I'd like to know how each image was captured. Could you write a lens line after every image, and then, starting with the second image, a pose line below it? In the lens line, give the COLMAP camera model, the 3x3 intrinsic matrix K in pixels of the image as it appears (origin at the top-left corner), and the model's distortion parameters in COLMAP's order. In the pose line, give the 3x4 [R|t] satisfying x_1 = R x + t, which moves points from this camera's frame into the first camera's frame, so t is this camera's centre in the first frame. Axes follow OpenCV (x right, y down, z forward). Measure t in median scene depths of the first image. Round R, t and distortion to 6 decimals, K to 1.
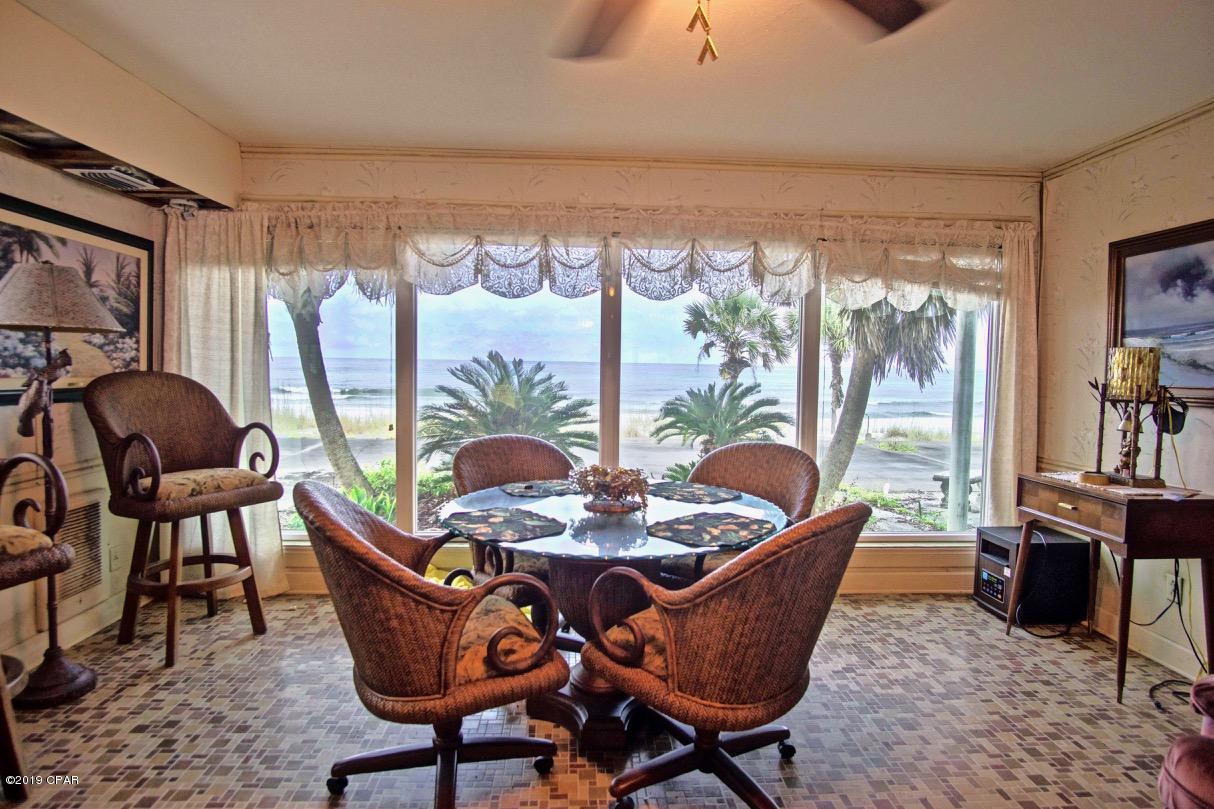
lens RADIAL K [[650.9, 0, 601.1], [0, 650.9, 395.7], [0, 0, 1]] dist [-0.034277, 0.008942]
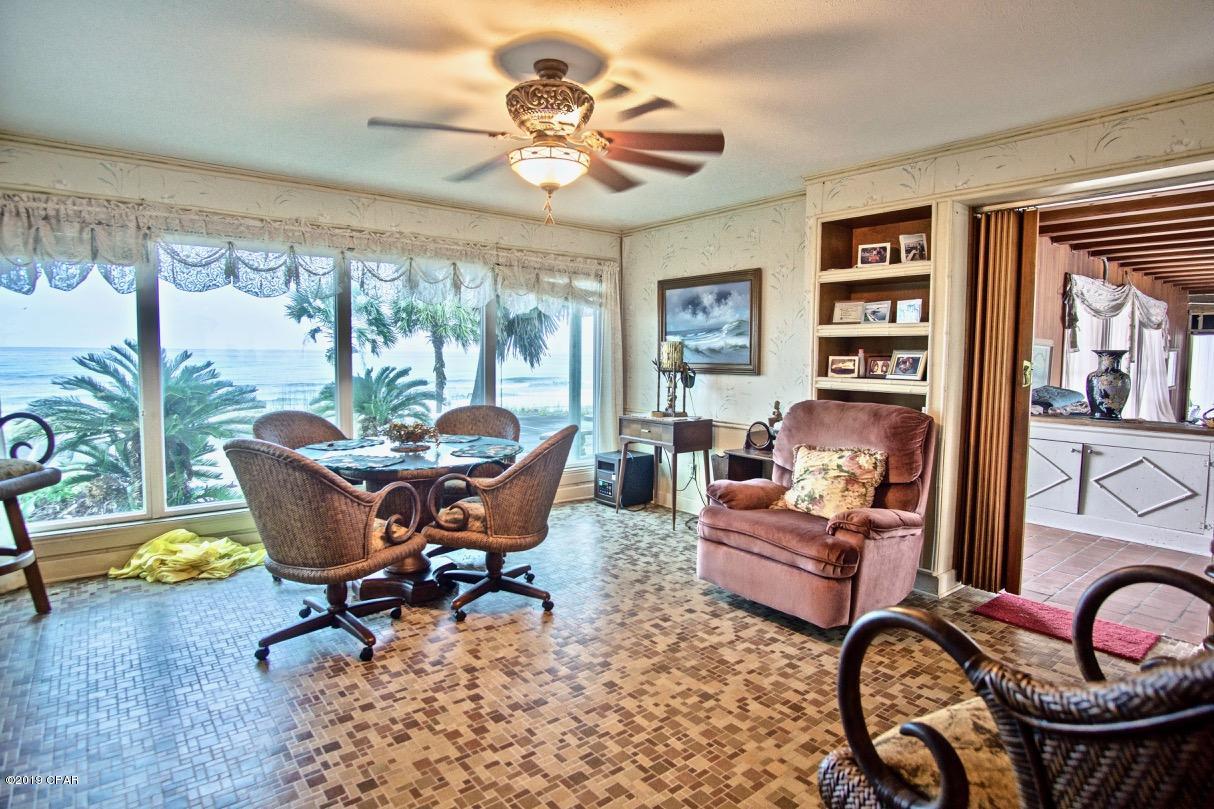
lens RADIAL K [[650.9, 0, 601.1], [0, 650.9, 395.7], [0, 0, 1]] dist [-0.034277, 0.008942]
pose [[0.814157, -0.044154, 0.578963, -0.334826], [0.030504, 0.998980, 0.033290, 0.008777], [-0.579842, -0.009442, 0.814674, -0.322836]]
